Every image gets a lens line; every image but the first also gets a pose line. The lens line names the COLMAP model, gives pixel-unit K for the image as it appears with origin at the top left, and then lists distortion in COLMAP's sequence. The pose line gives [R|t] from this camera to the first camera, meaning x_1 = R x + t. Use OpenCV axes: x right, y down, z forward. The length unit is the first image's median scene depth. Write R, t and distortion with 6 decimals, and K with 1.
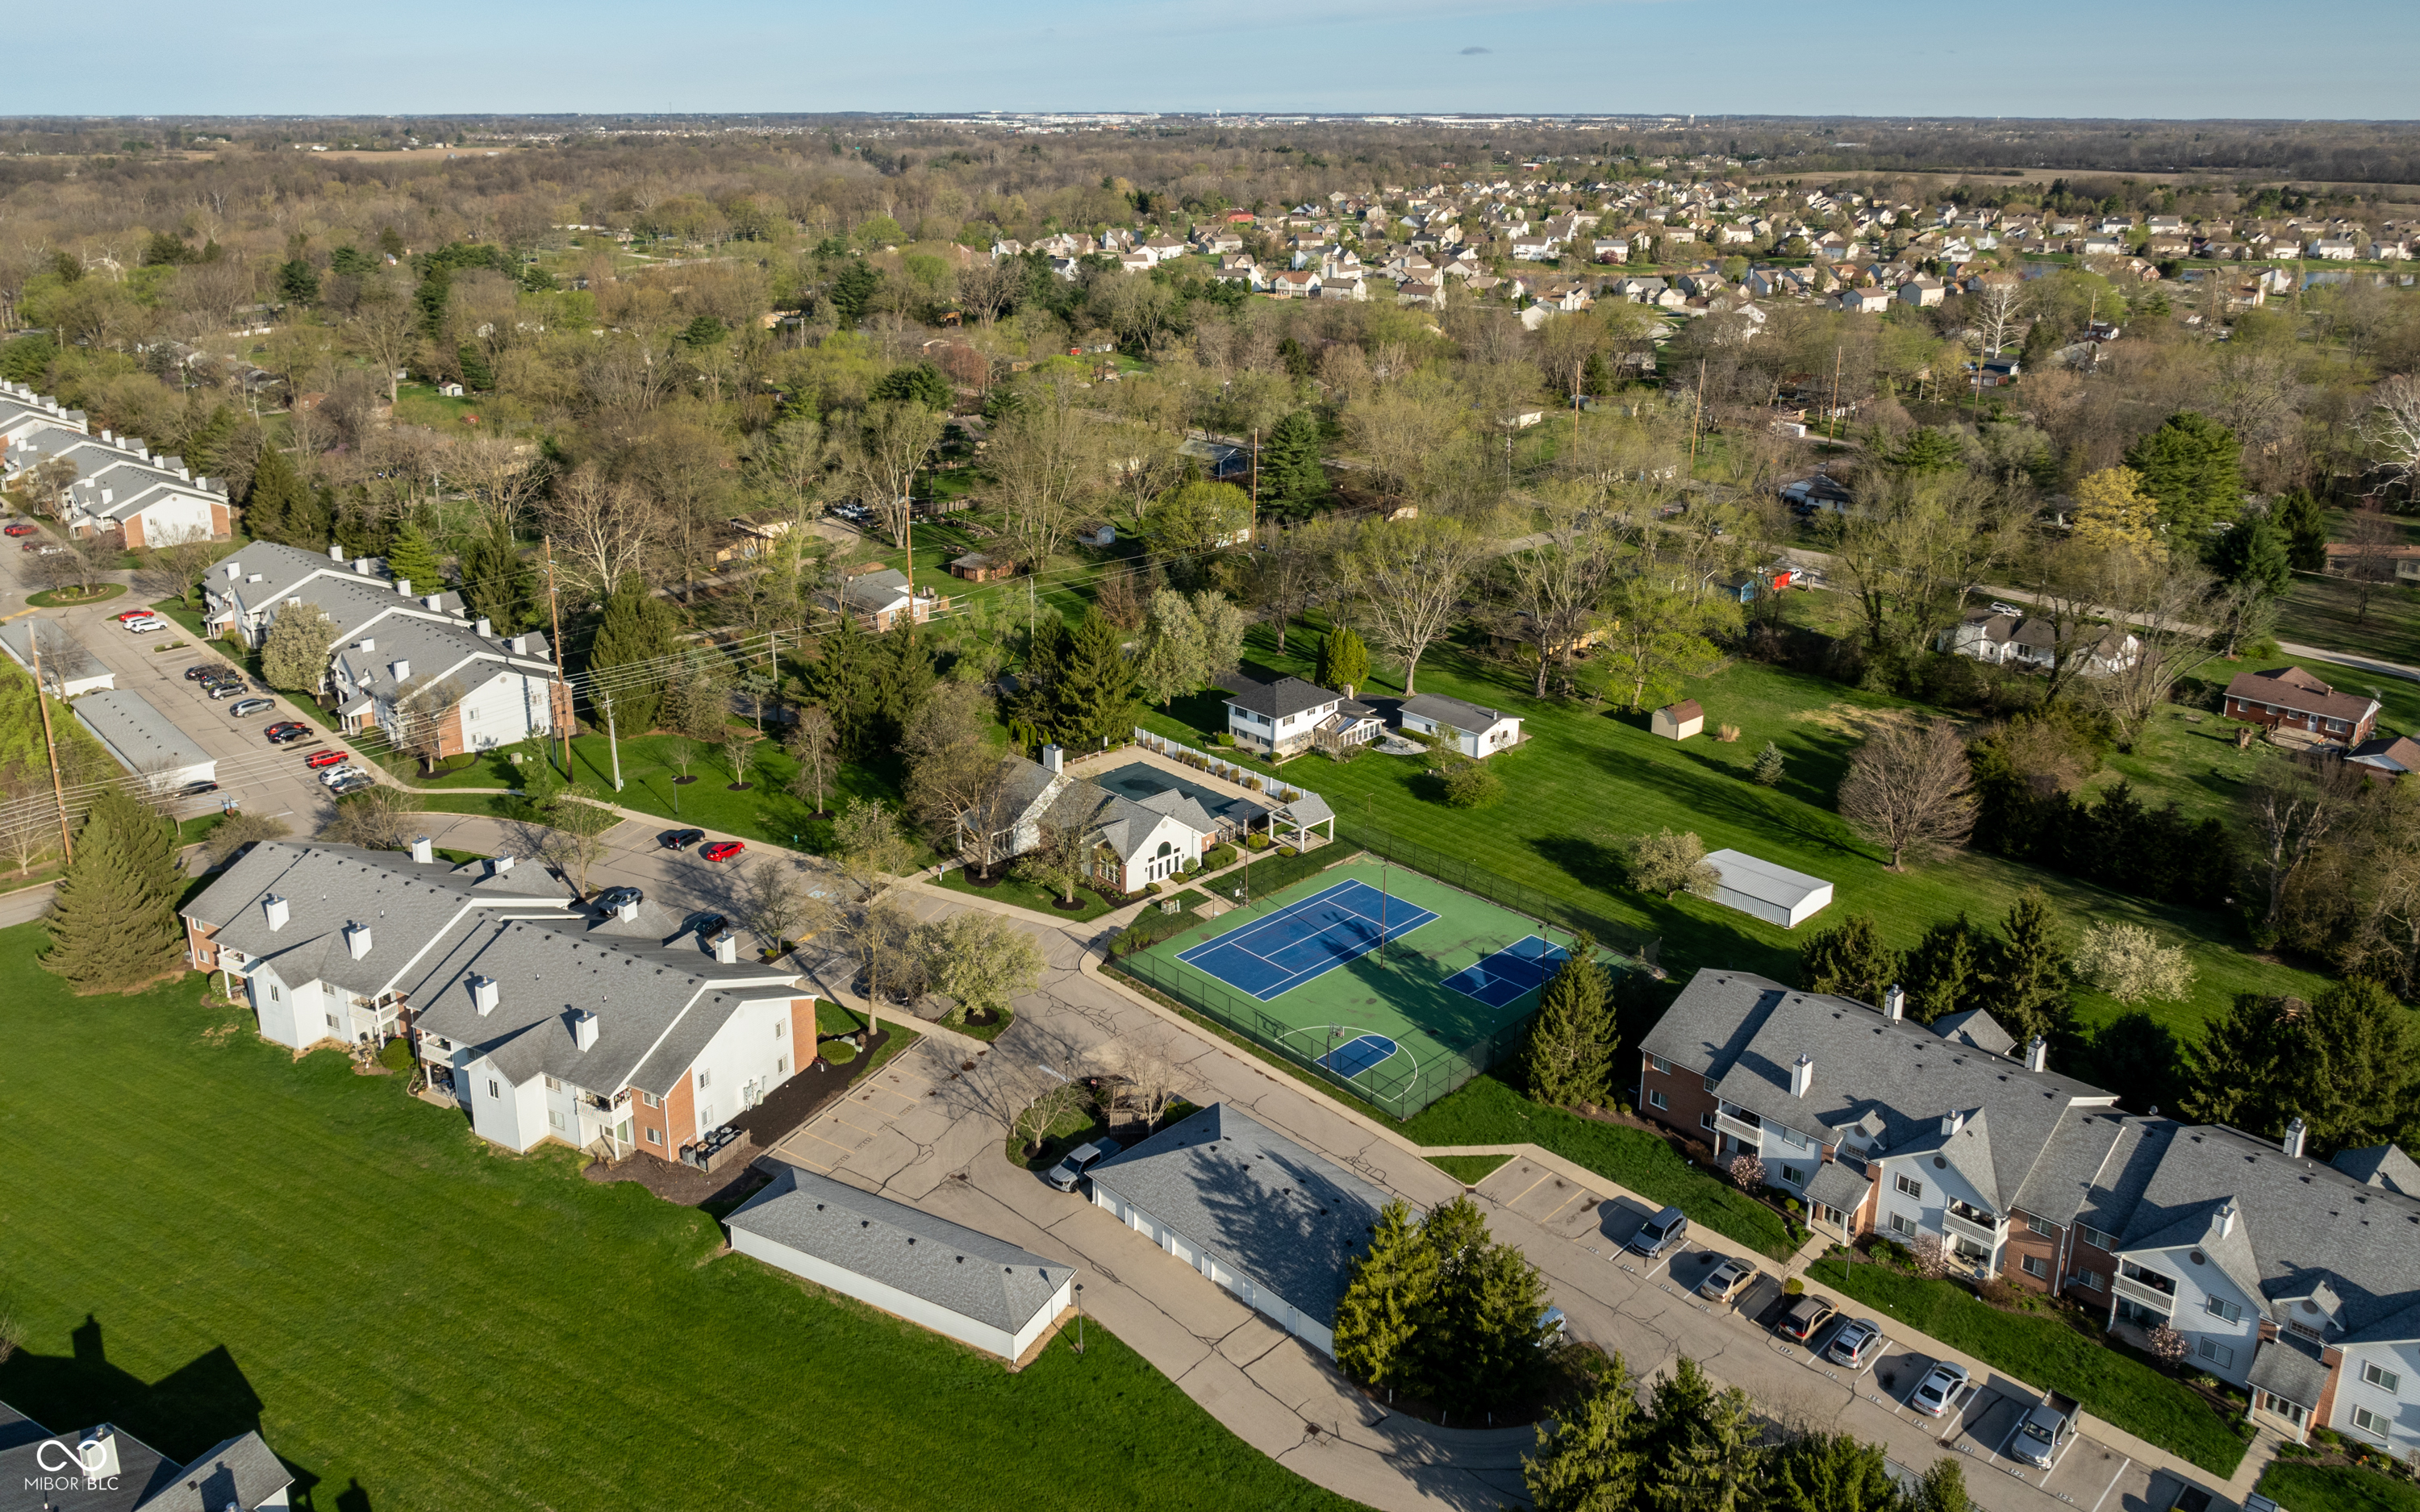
lens RADIAL K [[1728.1, 0, 1124.4], [0, 1728.1, 640.3], [0, 0, 1]] dist [-0.005758, -0.002570]
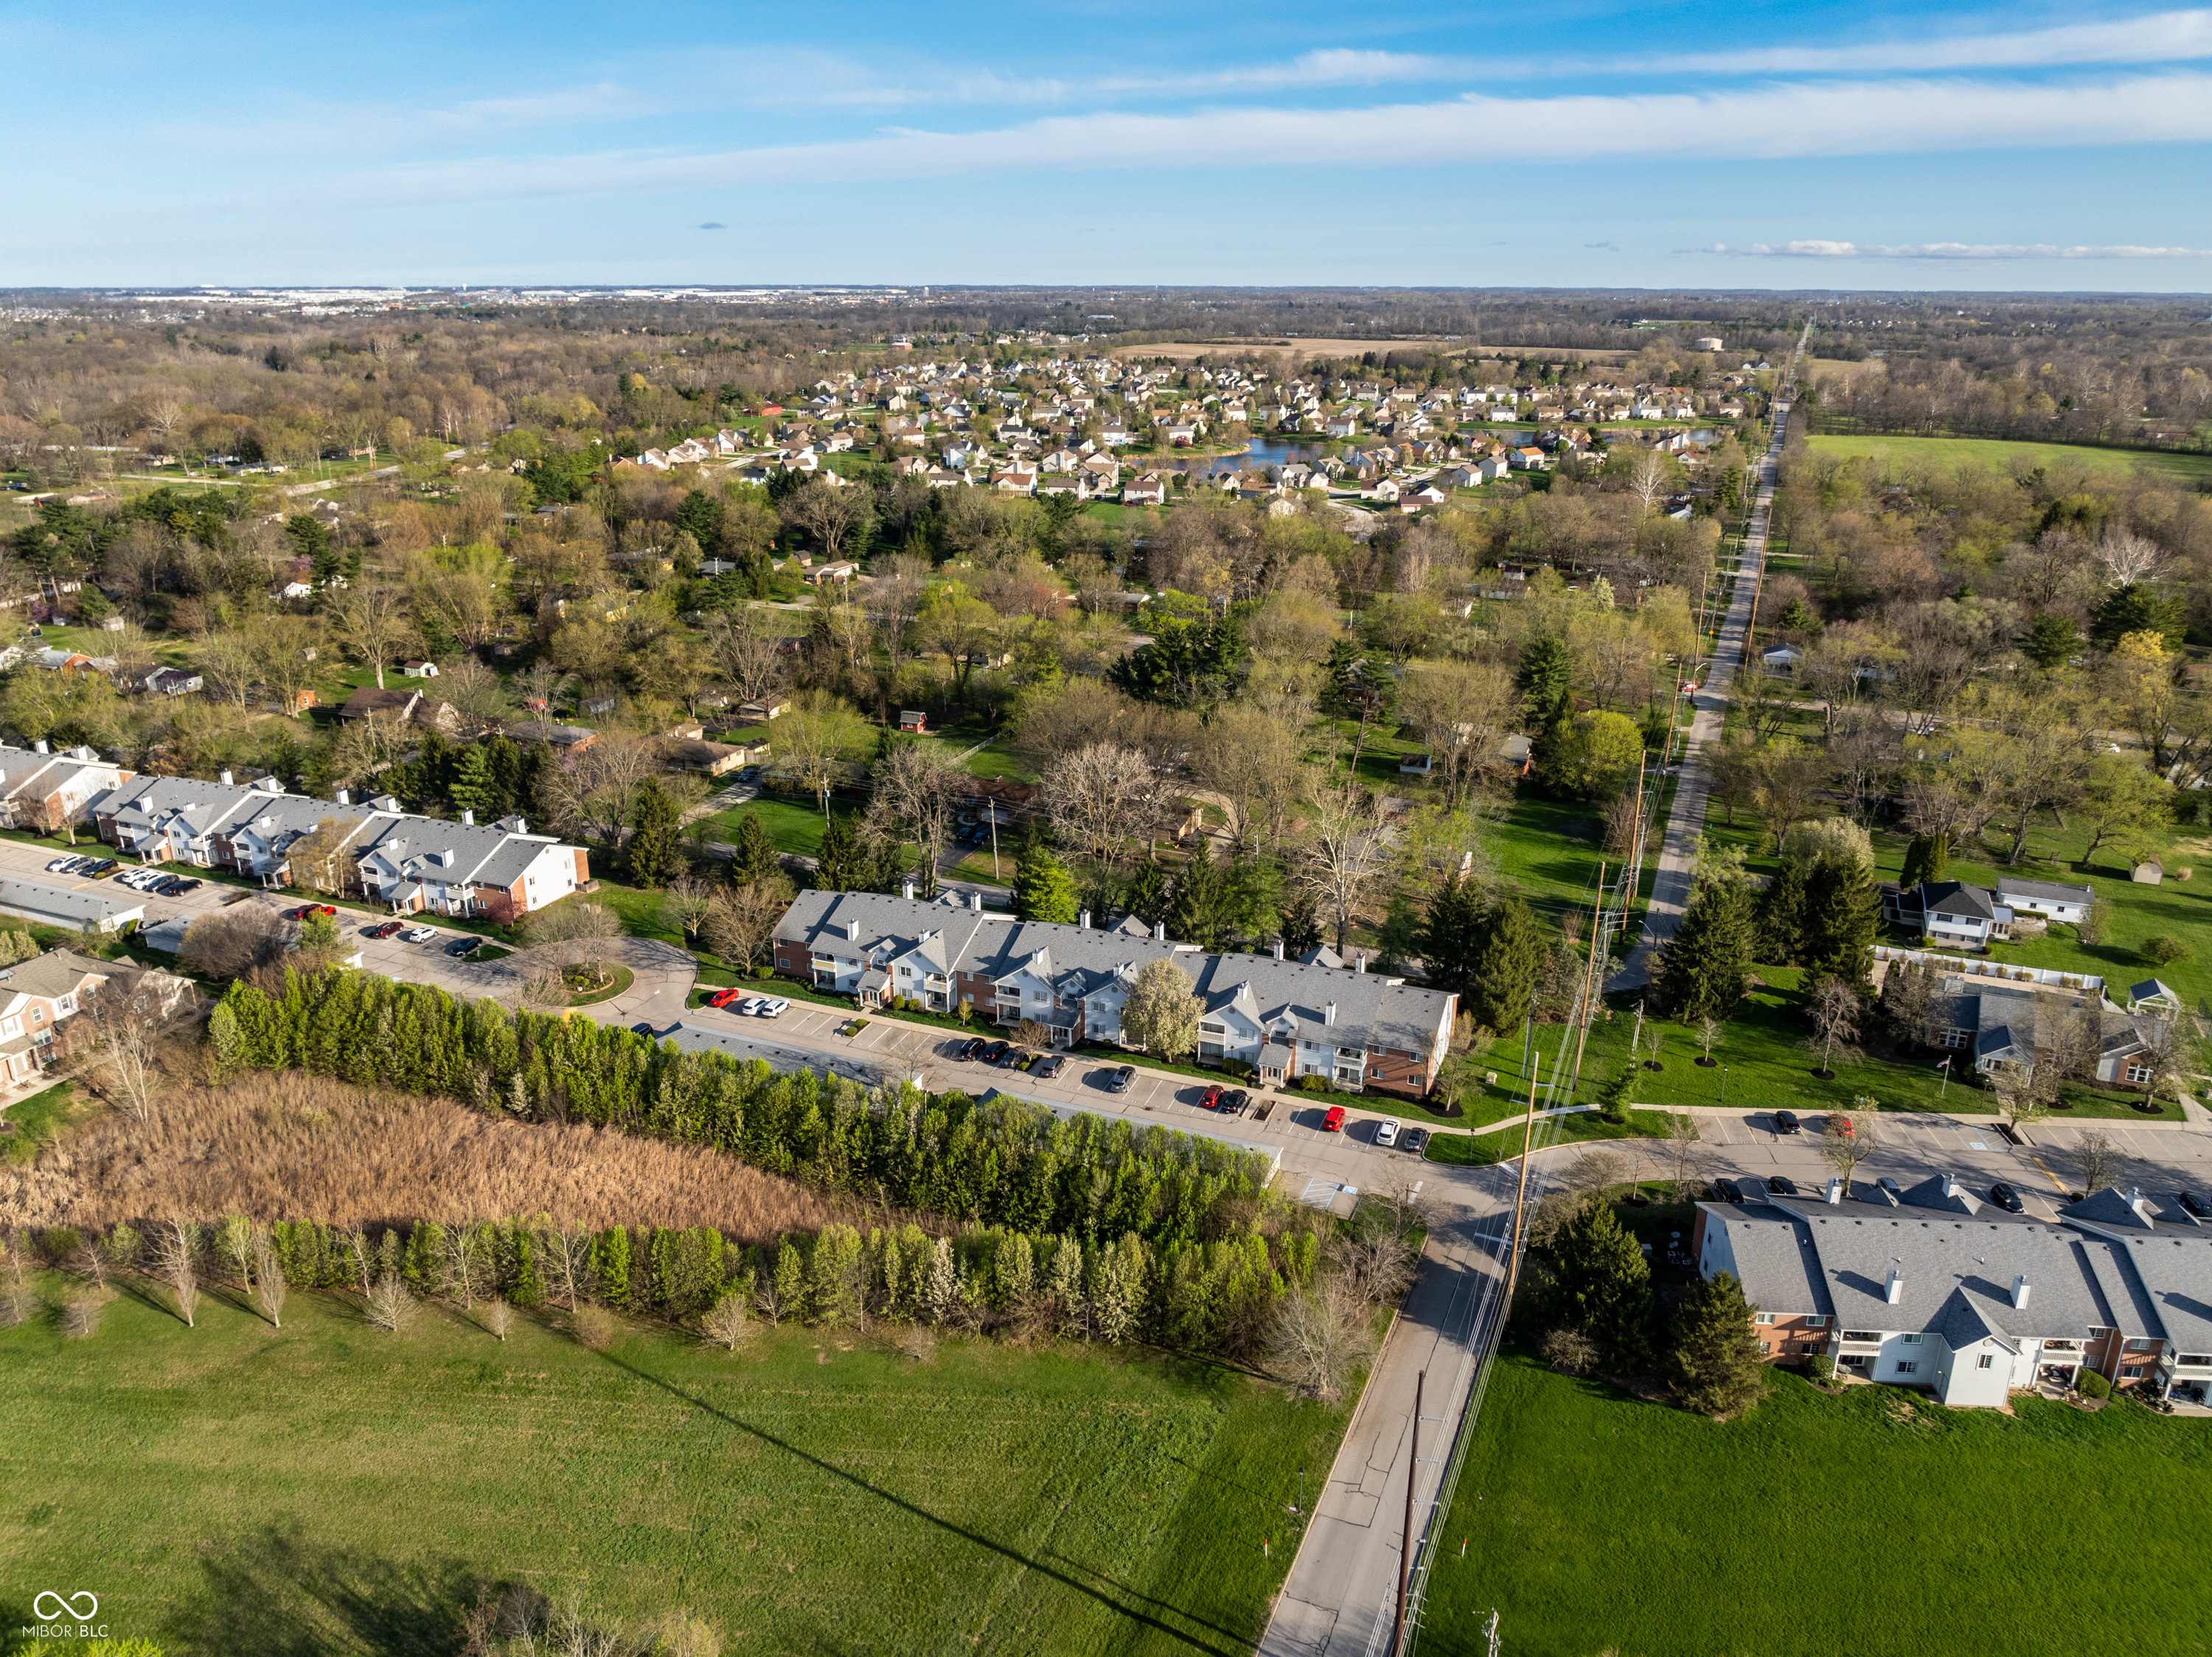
lens RADIAL K [[1560.4, 0, 1106.0], [0, 1560.4, 828.5], [0, 0, 1]] dist [-0.031922, 0.019664]
pose [[0.907545, -0.138050, 0.396617, -1.031797], [0.121187, 0.990338, 0.067404, -0.191203], [-0.402090, -0.013107, 0.915506, 0.290450]]
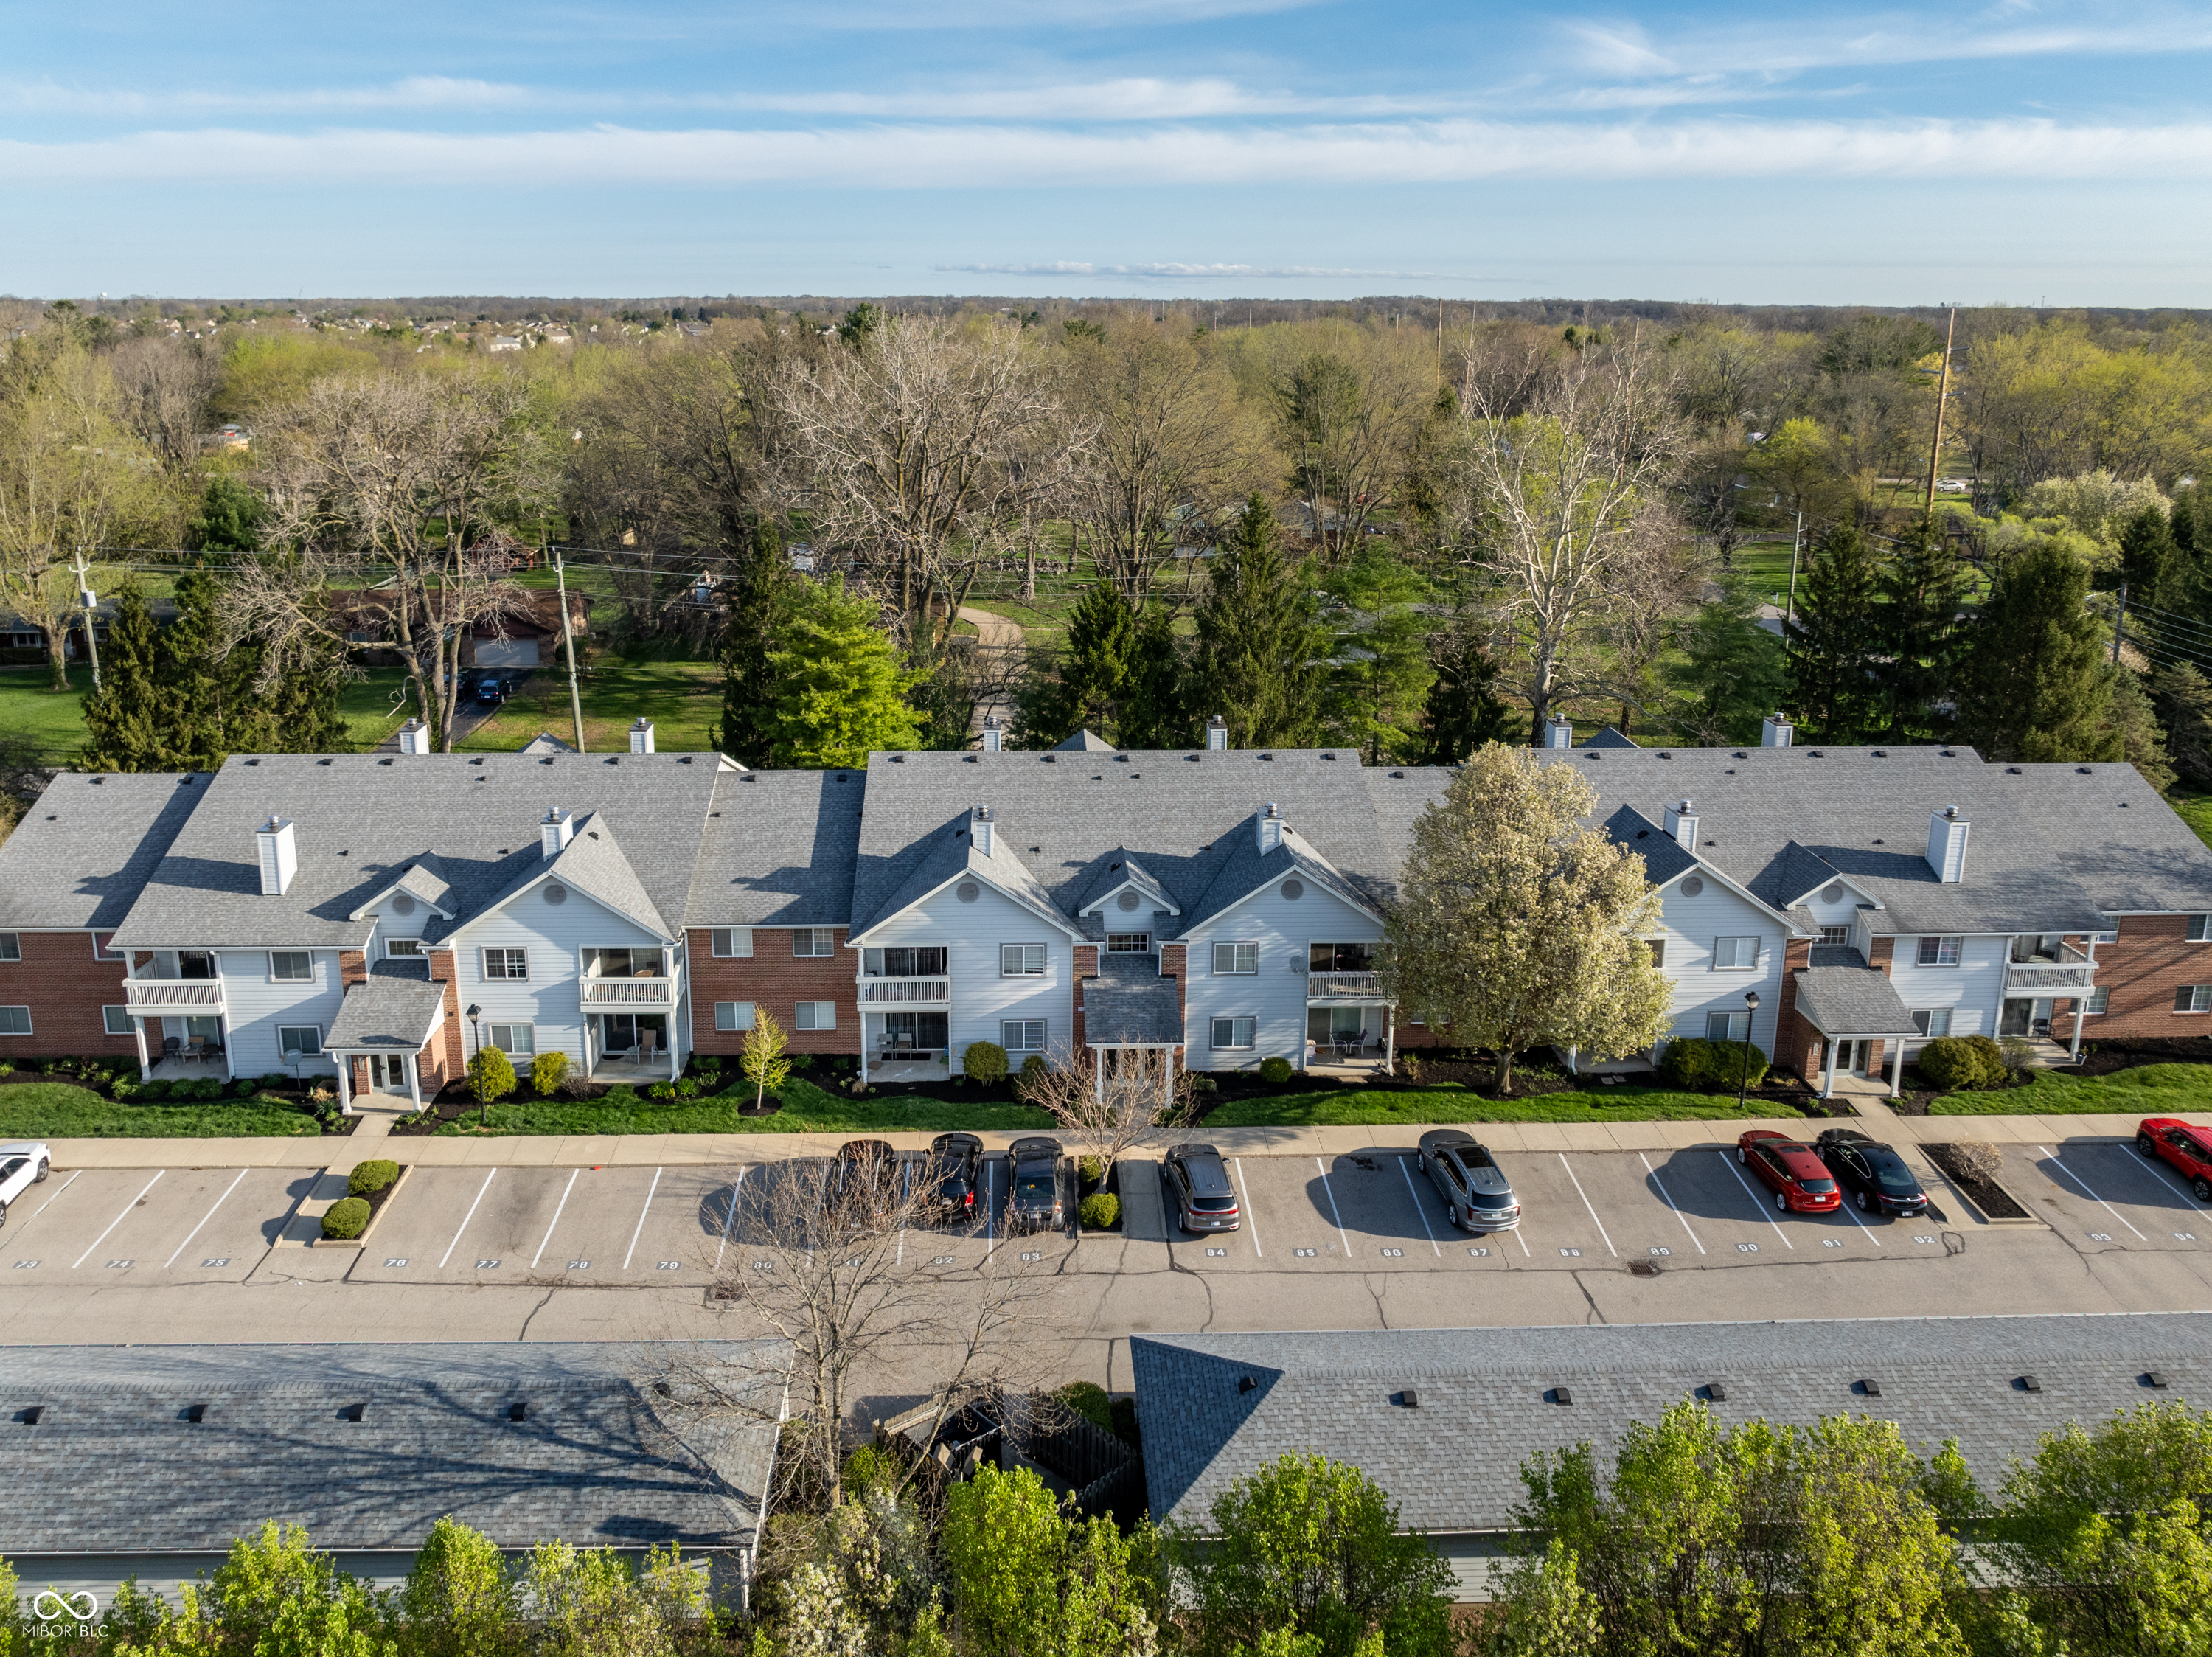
lens RADIAL K [[1623.7, 0, 1064.8], [0, 1623.7, 669.3], [0, 0, 1]] dist [-0.022473, 0.001642]
pose [[0.655536, -0.165052, 0.736906, -0.888504], [0.215786, 0.976077, 0.026663, -0.070865], [-0.723677, 0.141536, 0.675470, 1.079406]]
